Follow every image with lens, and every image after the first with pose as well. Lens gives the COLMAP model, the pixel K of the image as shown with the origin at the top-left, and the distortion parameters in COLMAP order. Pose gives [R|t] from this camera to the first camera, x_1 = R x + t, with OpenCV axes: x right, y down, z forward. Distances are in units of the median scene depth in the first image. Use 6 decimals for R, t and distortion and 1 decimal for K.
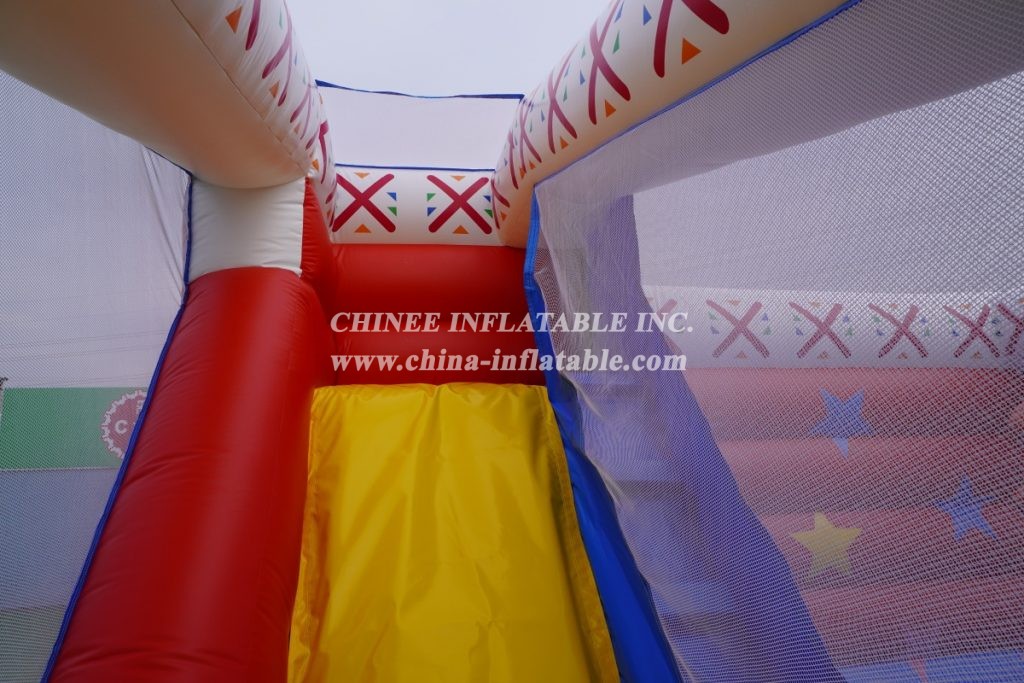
lens RADIAL K [[683.0, 0, 509.0], [0, 683.0, 340.0], [0, 0, 1]] dist [-0.051626, 0.035419]
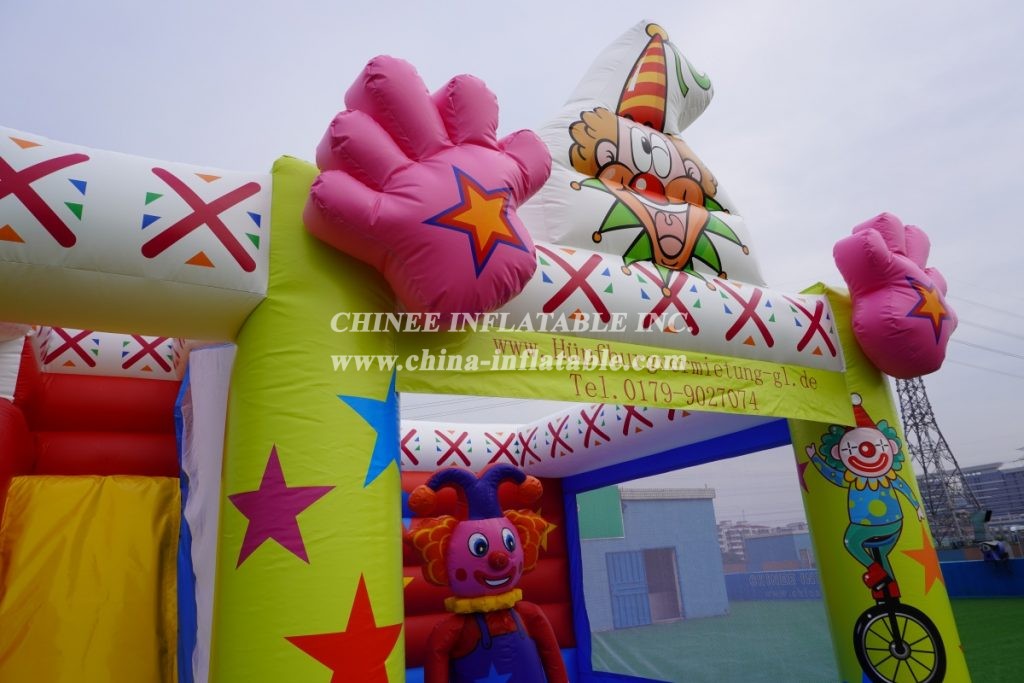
lens RADIAL K [[683.0, 0, 509.0], [0, 683.0, 340.0], [0, 0, 1]] dist [-0.051626, 0.035419]
pose [[0.941051, 0.079810, 0.328714, 0.182593], [-0.030761, 0.987932, -0.151801, -0.028803], [-0.336863, 0.132741, 0.932150, -0.618319]]
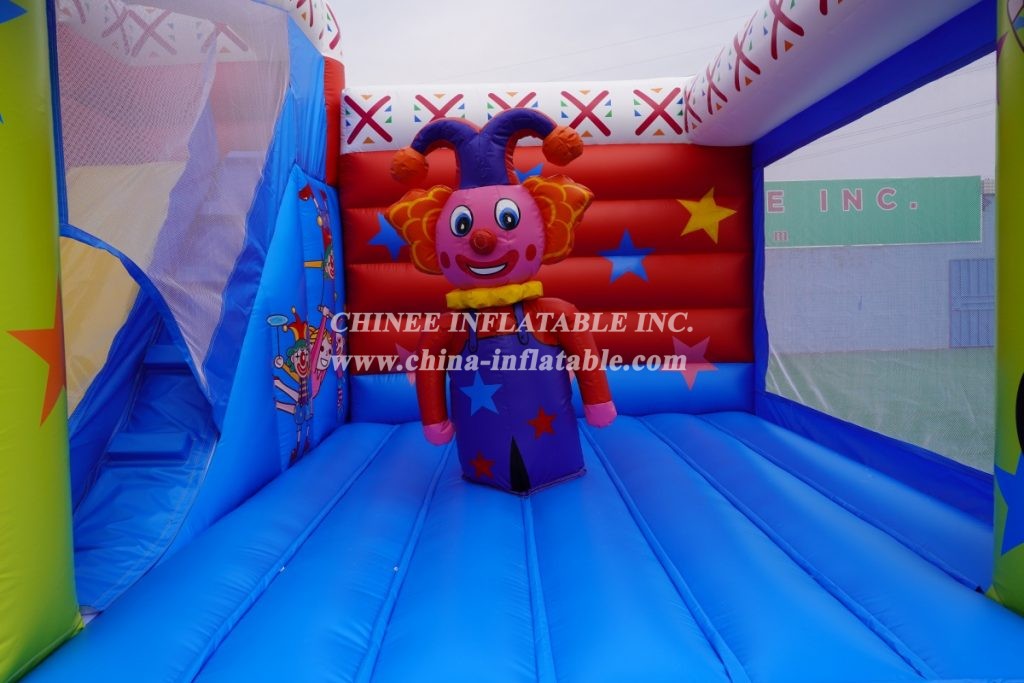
lens RADIAL K [[683.0, 0, 509.0], [0, 683.0, 340.0], [0, 0, 1]] dist [-0.051626, 0.035419]
pose [[0.986481, 0.010497, -0.163539, 0.728330], [0.033427, 0.964076, 0.263516, 0.059308], [0.160430, -0.265420, 0.950692, -0.326771]]
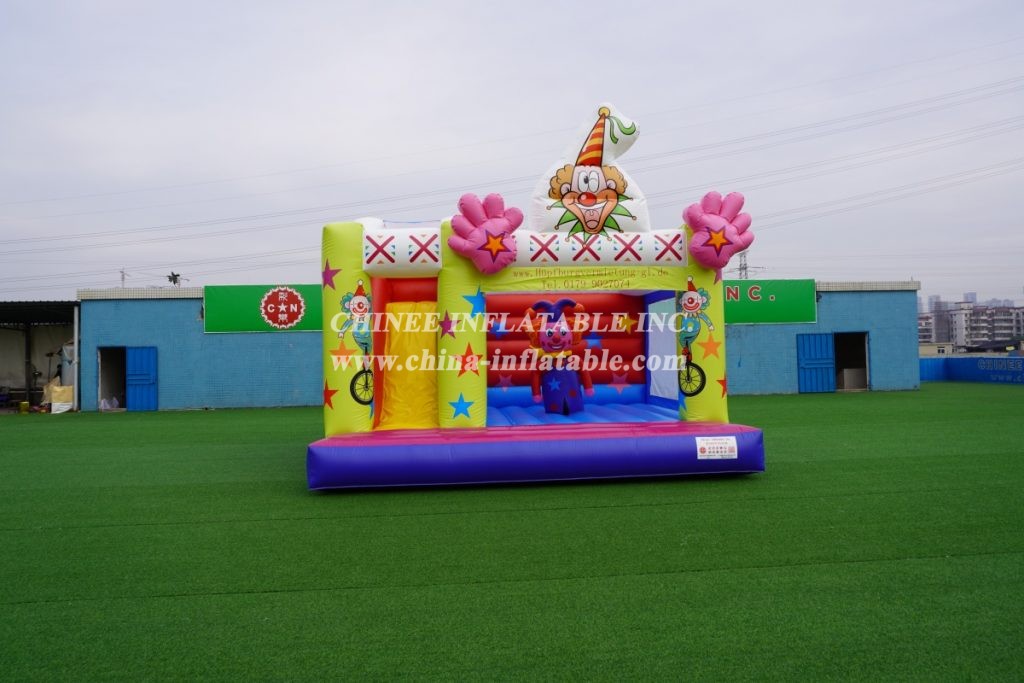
lens RADIAL K [[683.0, 0, 509.0], [0, 683.0, 340.0], [0, 0, 1]] dist [-0.051626, 0.035419]
pose [[0.996209, 0.008404, -0.086590, 0.610163], [0.007294, 0.983750, 0.179395, -0.337638], [0.086690, -0.179347, 0.979959, -2.273989]]
